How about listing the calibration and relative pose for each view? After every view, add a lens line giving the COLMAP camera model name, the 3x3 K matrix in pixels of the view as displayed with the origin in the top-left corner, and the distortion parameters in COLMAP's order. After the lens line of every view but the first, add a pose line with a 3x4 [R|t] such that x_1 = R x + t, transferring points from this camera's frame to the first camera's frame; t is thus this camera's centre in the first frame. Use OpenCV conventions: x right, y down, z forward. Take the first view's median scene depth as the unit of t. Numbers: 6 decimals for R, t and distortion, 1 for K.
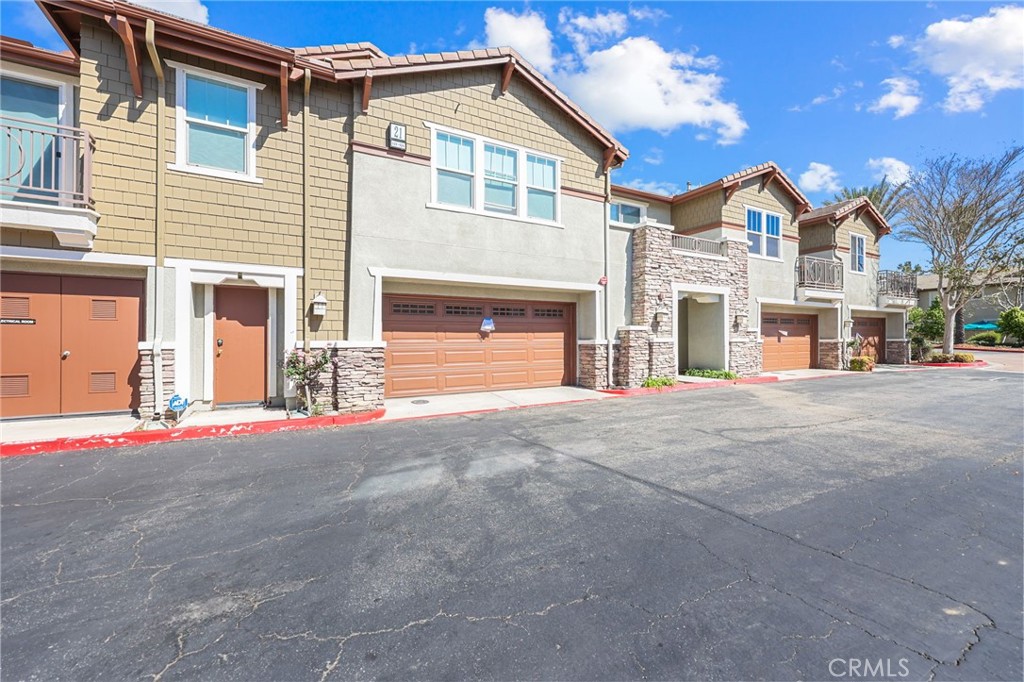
lens RADIAL K [[423.8, 0, 517.5], [0, 423.8, 345.1], [0, 0, 1]] dist [-0.001781, 0.000152]
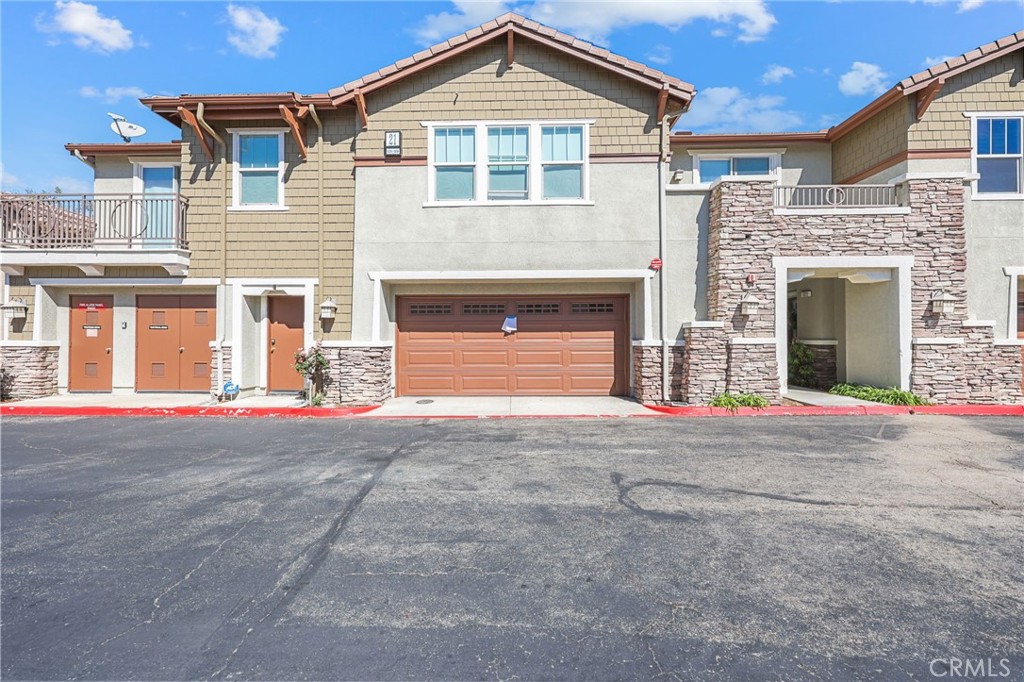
lens RADIAL K [[423.8, 0, 509.8], [0, 423.8, 342.8], [0, 0, 1]] dist [-0.001781, 0.000152]
pose [[0.853075, 0.006046, -0.521753, 0.480381], [-0.007941, 0.999967, -0.001396, -0.006200], [0.521728, 0.005334, 0.853095, 0.256602]]
